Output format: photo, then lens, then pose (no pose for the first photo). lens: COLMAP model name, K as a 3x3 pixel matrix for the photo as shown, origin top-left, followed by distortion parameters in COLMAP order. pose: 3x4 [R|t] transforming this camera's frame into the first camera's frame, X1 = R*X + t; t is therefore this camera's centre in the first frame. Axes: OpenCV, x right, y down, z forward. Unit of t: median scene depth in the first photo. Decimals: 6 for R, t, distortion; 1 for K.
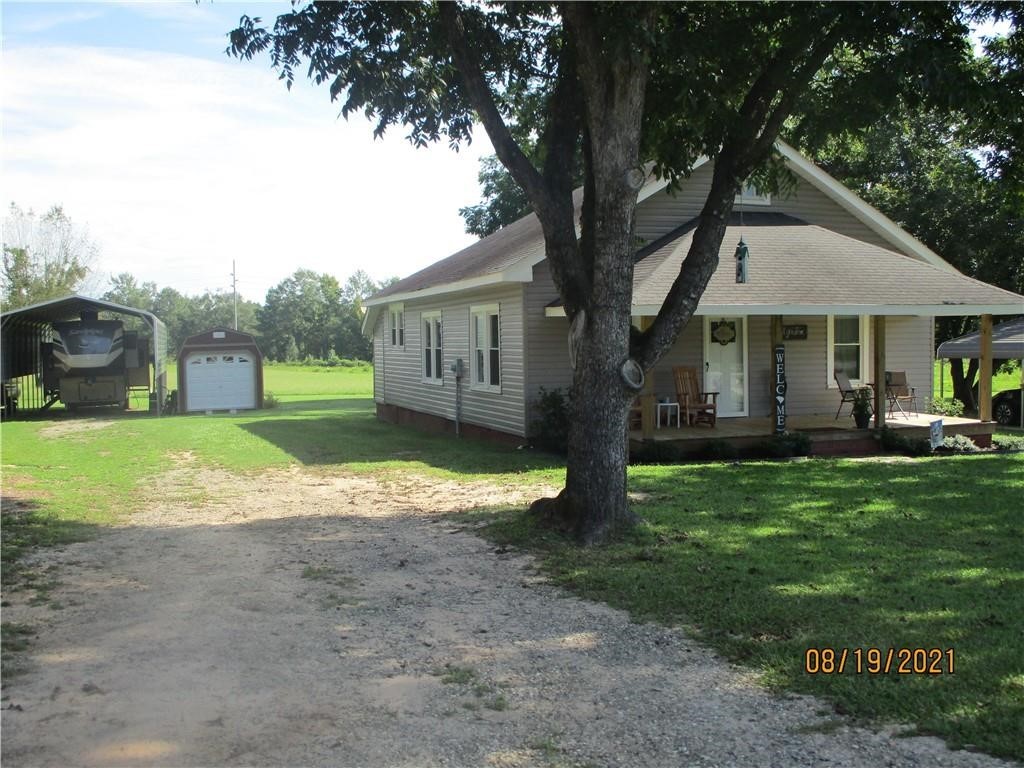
lens RADIAL K [[1094.4, 0, 512.0], [0, 1094.4, 384.0], [0, 0, 1]] dist [-0.068522, -0.007812]
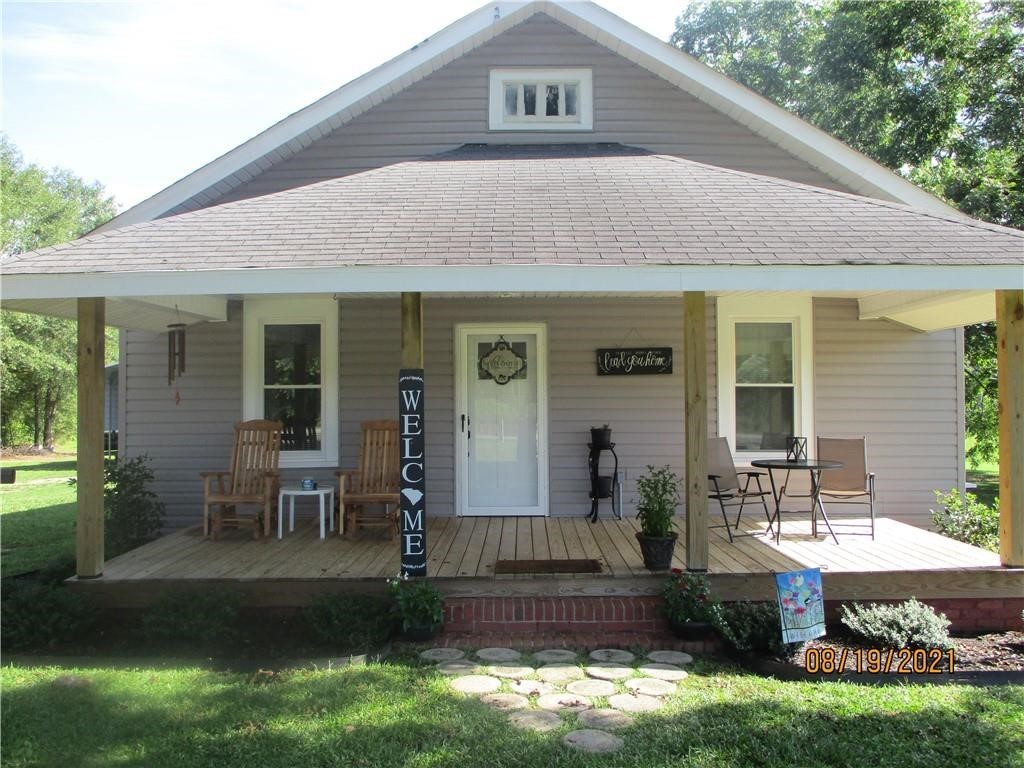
lens RADIAL K [[846.7, 0, 512.0], [0, 846.7, 384.0], [0, 0, 1]] dist [-0.040252, 0.007747]
pose [[0.946213, -0.001969, -0.323537, 0.337244], [-0.020232, 0.997664, -0.065243, -0.007837], [0.322910, 0.068279, 0.943964, 0.595044]]
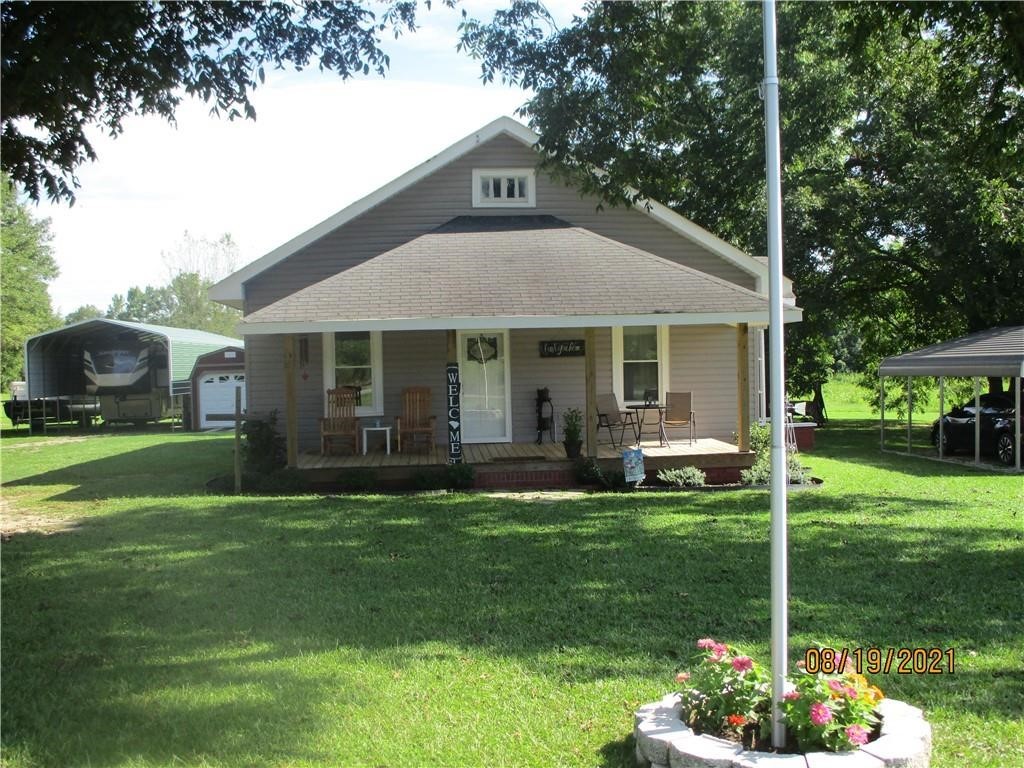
lens RADIAL K [[1094.4, 0, 512.0], [0, 1094.4, 384.0], [0, 0, 1]] dist [-0.068522, -0.007812]
pose [[0.970603, -0.002419, -0.240675, 0.436160], [-0.000914, 0.999905, -0.013735, -0.005883], [0.240685, 0.013551, 0.970509, 0.122243]]
